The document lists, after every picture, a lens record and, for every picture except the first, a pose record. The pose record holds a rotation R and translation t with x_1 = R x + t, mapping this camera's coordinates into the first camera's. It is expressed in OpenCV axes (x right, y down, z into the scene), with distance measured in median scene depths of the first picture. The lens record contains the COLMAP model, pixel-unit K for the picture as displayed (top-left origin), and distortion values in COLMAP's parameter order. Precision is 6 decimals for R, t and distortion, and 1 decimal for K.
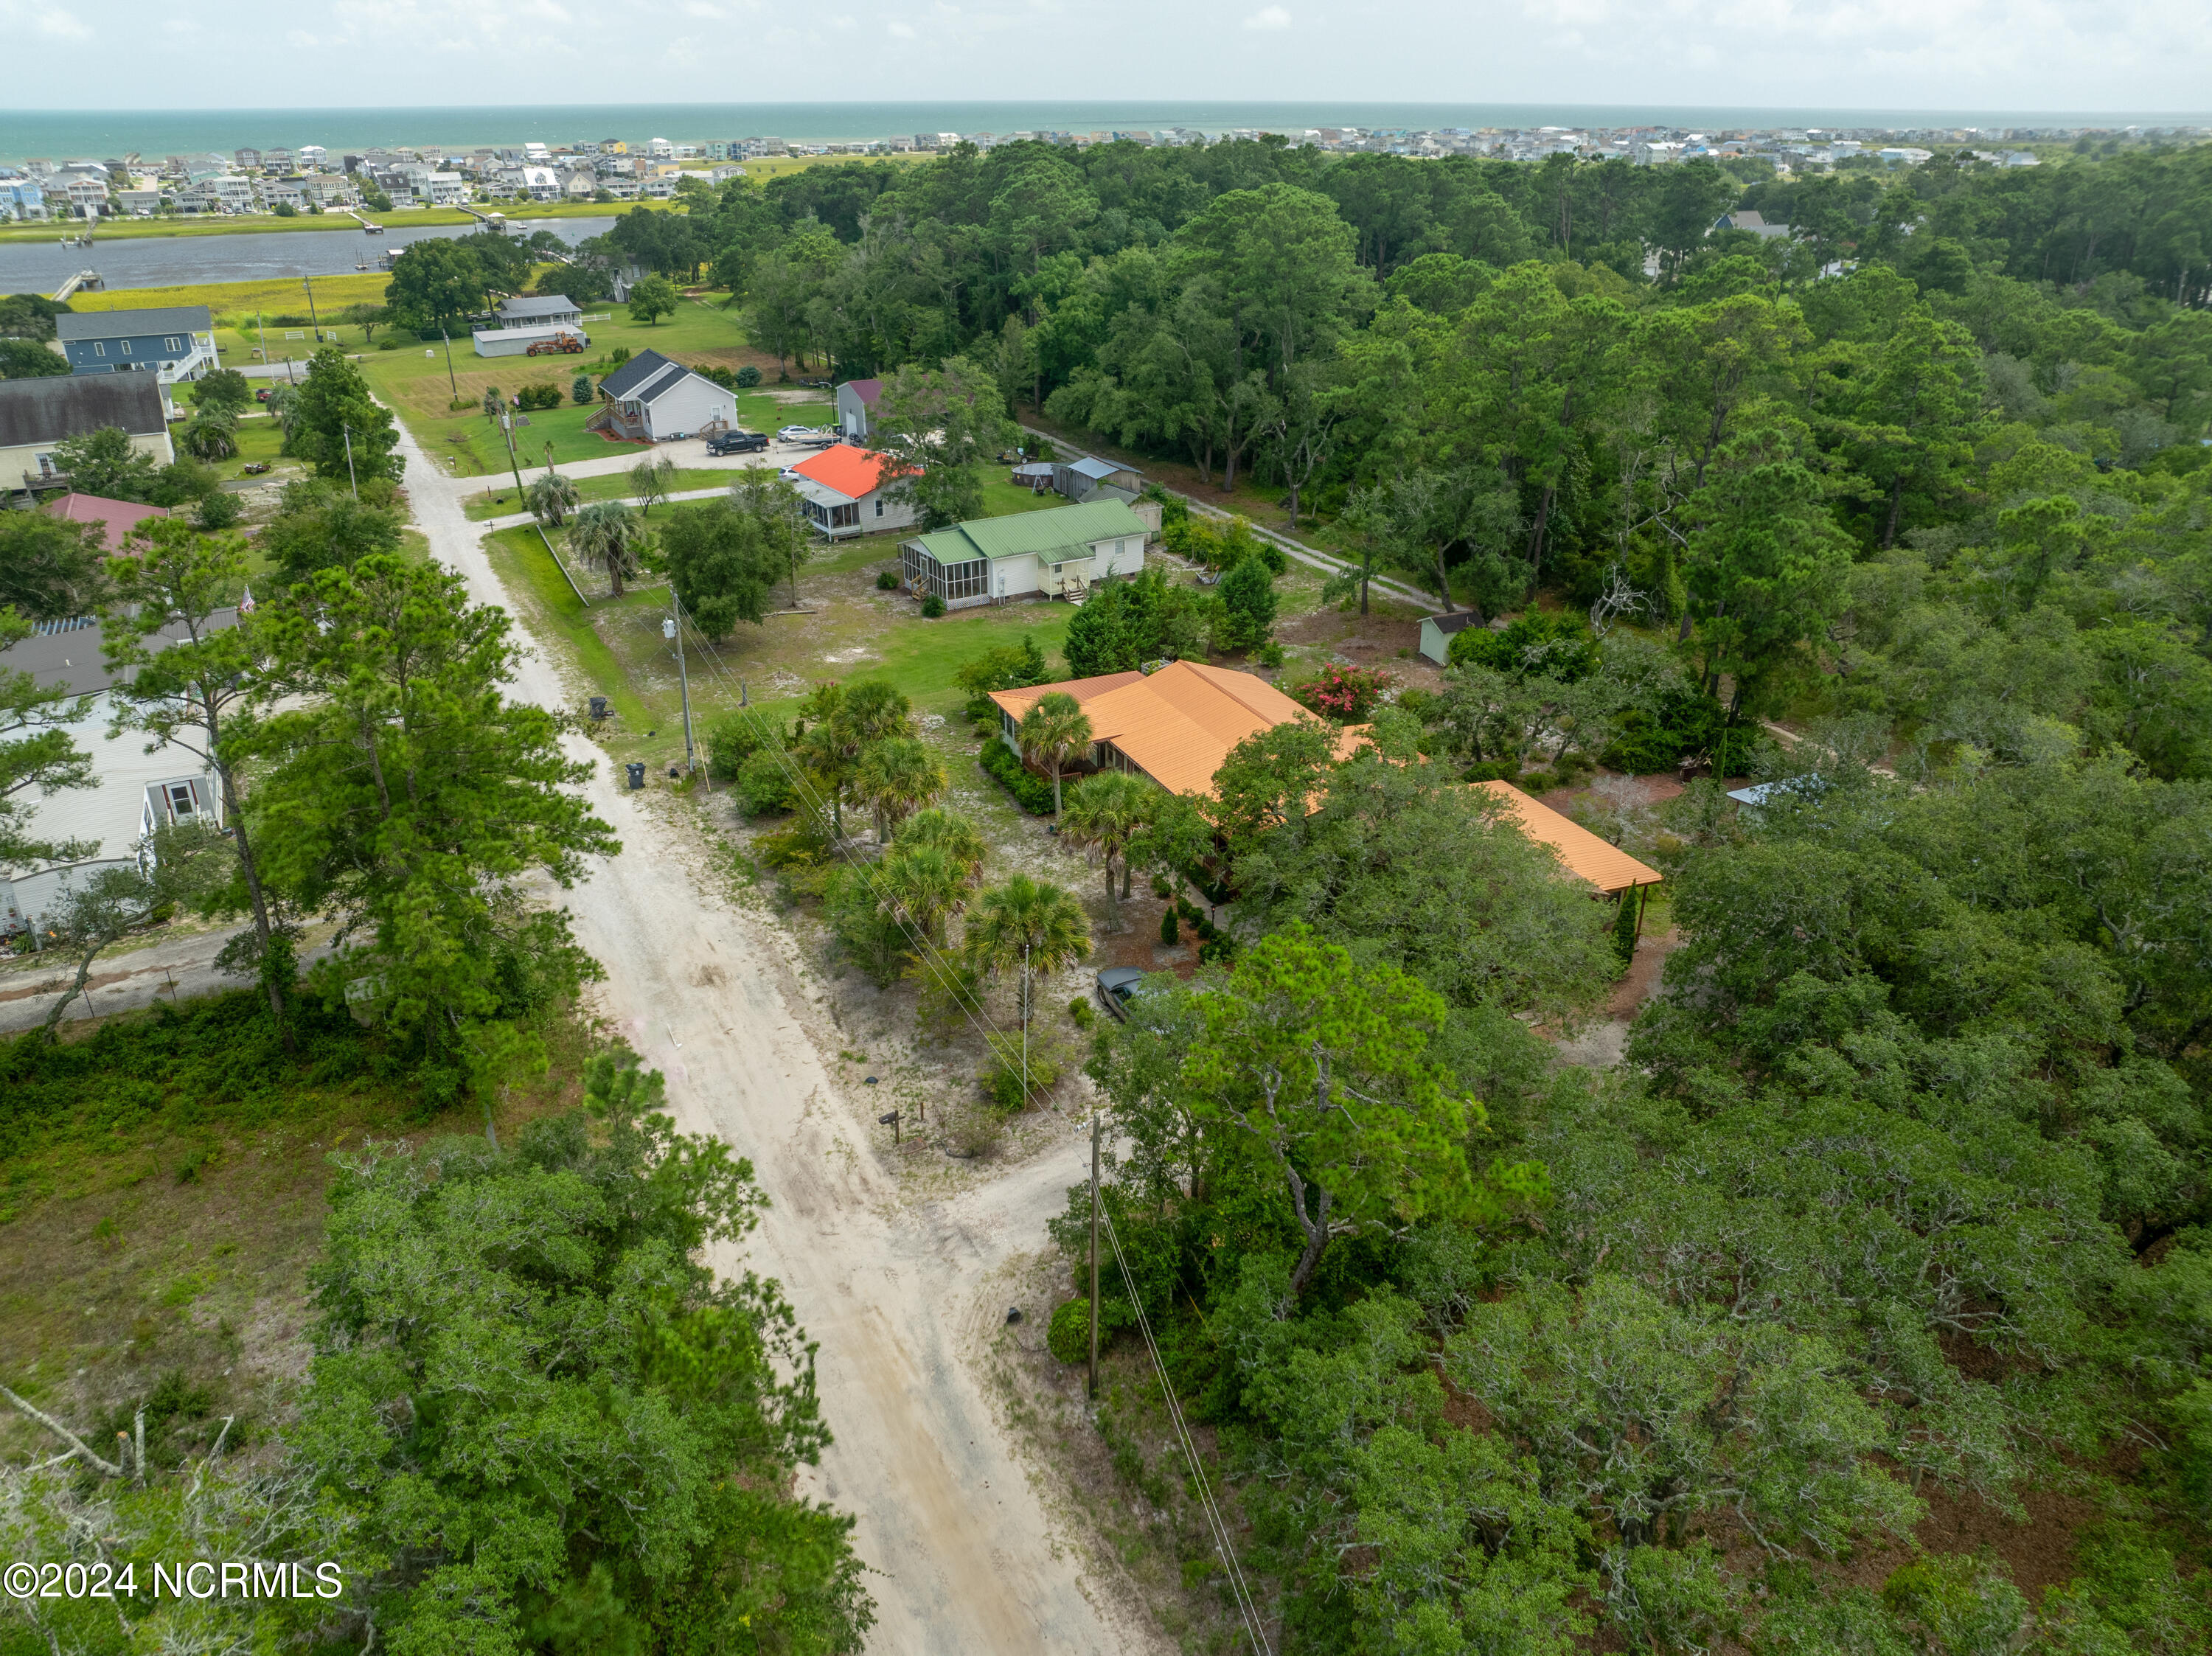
lens RADIAL K [[1555.8, 0, 1107.5], [0, 1555.8, 838.2], [0, 0, 1]] dist [-0.055040, 0.033011]
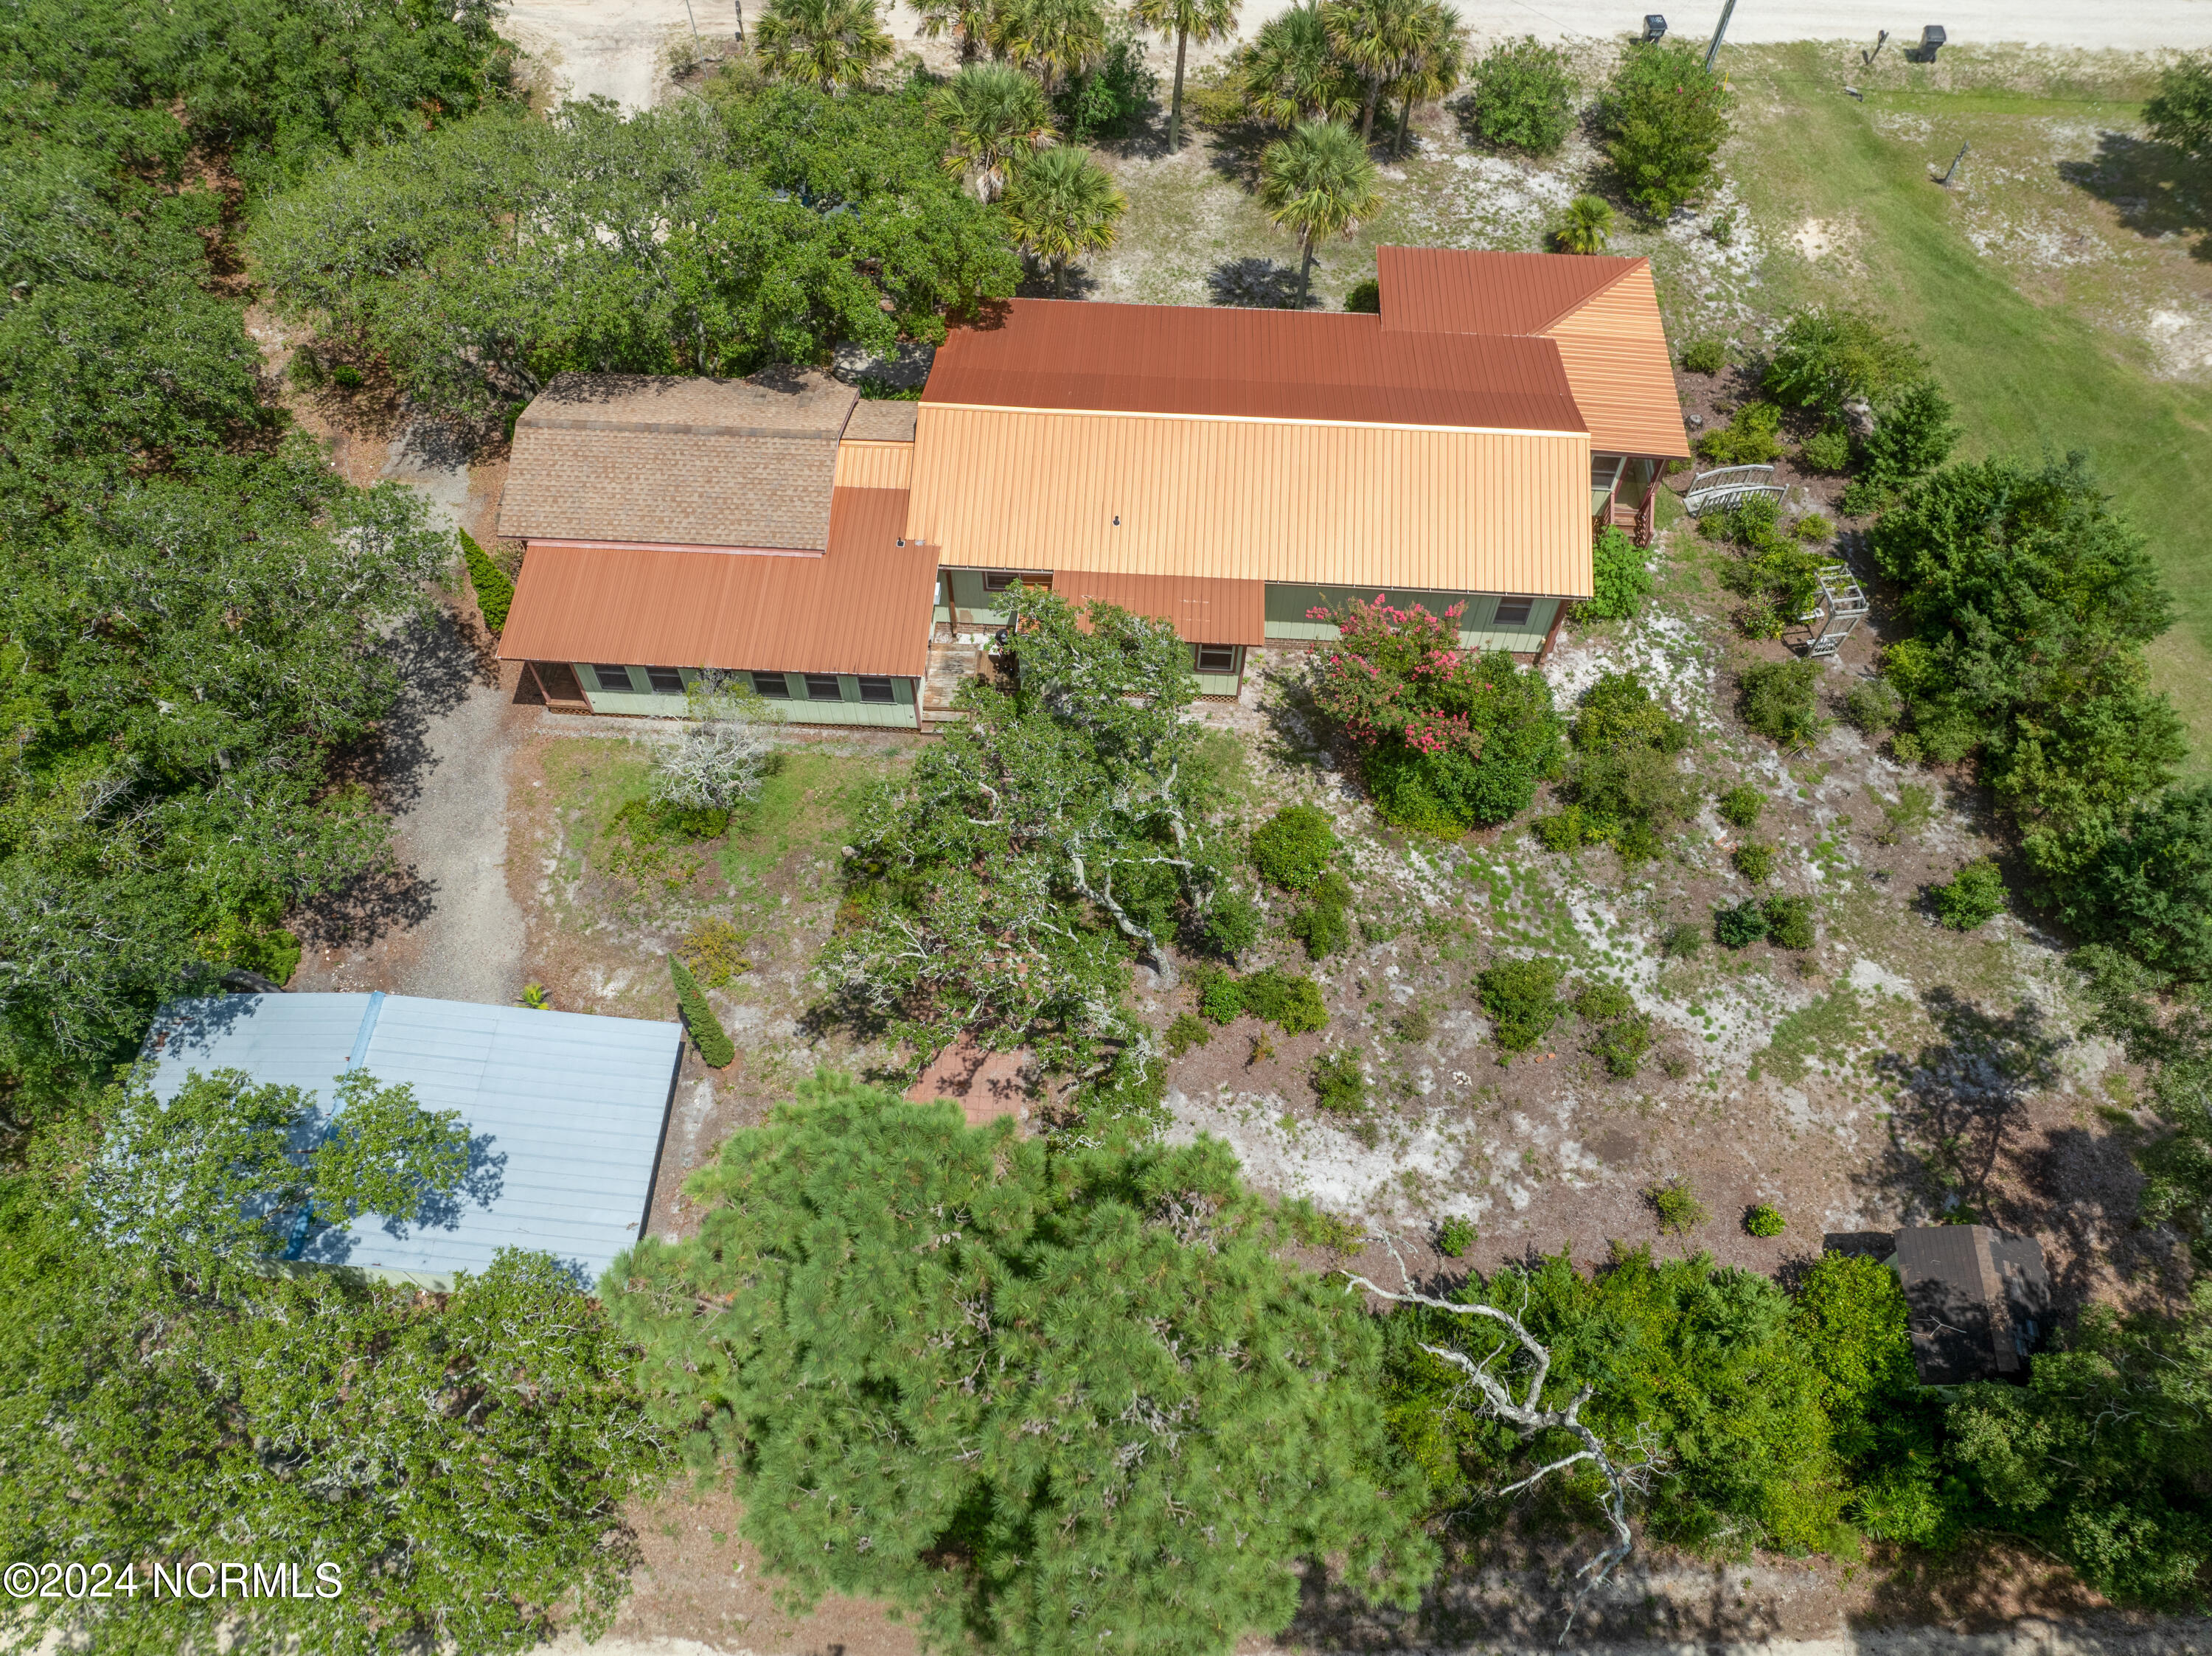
lens RADIAL K [[1561.3, 0, 1101.2], [0, 1561.3, 825.5], [0, 0, 1]] dist [-0.044718, 0.004030]
pose [[-0.462492, 0.745050, -0.480627, 0.305485], [-0.387804, 0.317492, 0.865336, -0.299776], [0.797313, 0.586600, 0.142096, 0.583149]]
